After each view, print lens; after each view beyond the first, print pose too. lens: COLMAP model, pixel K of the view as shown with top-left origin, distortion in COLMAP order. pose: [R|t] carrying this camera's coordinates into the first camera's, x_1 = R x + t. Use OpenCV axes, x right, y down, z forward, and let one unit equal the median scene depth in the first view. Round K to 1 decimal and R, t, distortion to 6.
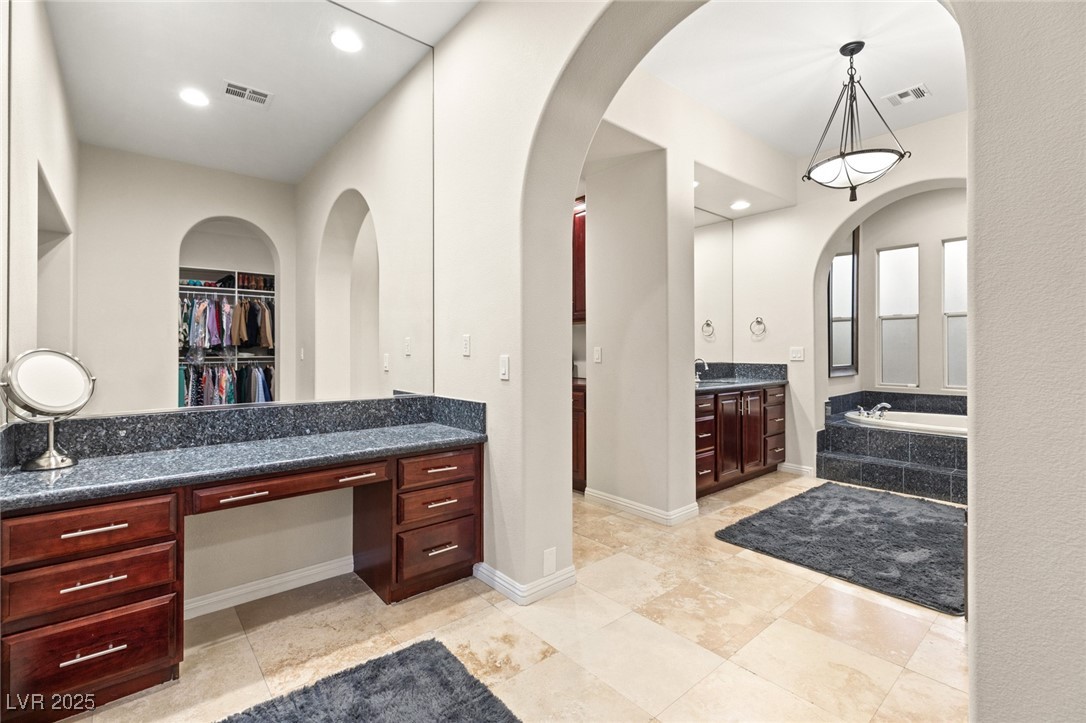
lens RADIAL K [[484.4, 0, 542.5], [0, 484.4, 355.5], [0, 0, 1]] dist [0.001533, 0.000287]
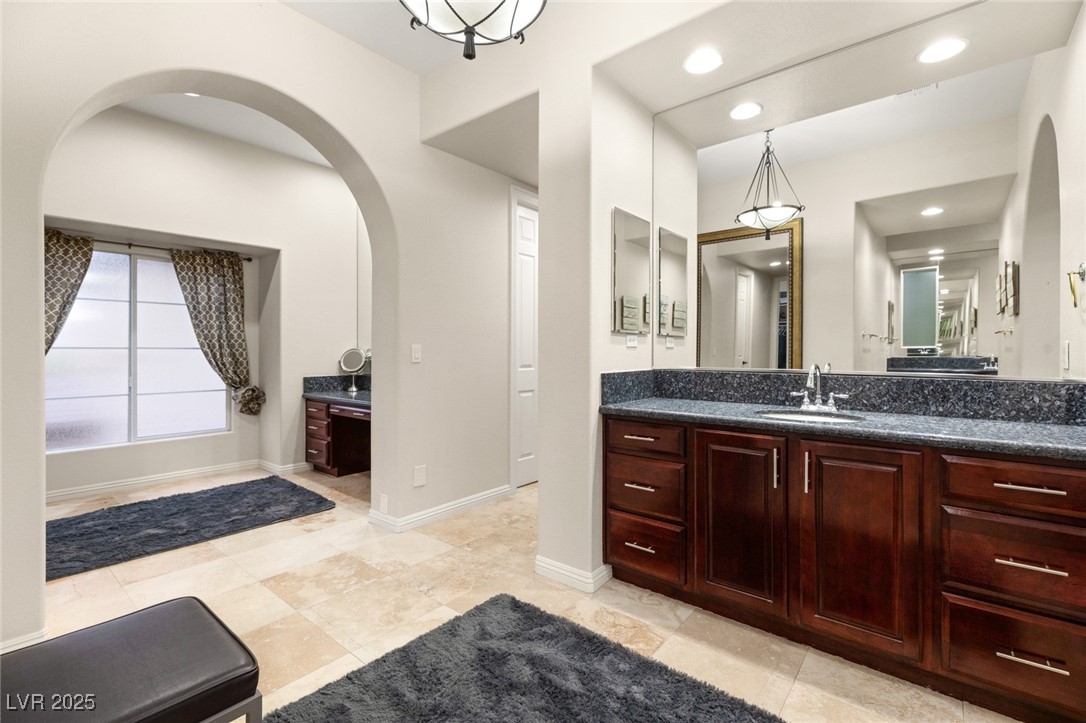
lens RADIAL K [[484.4, 0, 542.7], [0, 484.4, 354.1], [0, 0, 1]] dist [0.001533, 0.000287]
pose [[0.164847, 0.010806, -0.986260, 1.227768], [-0.007106, 0.999927, 0.009768, -0.009347], [0.986294, 0.005399, 0.164911, 1.046524]]
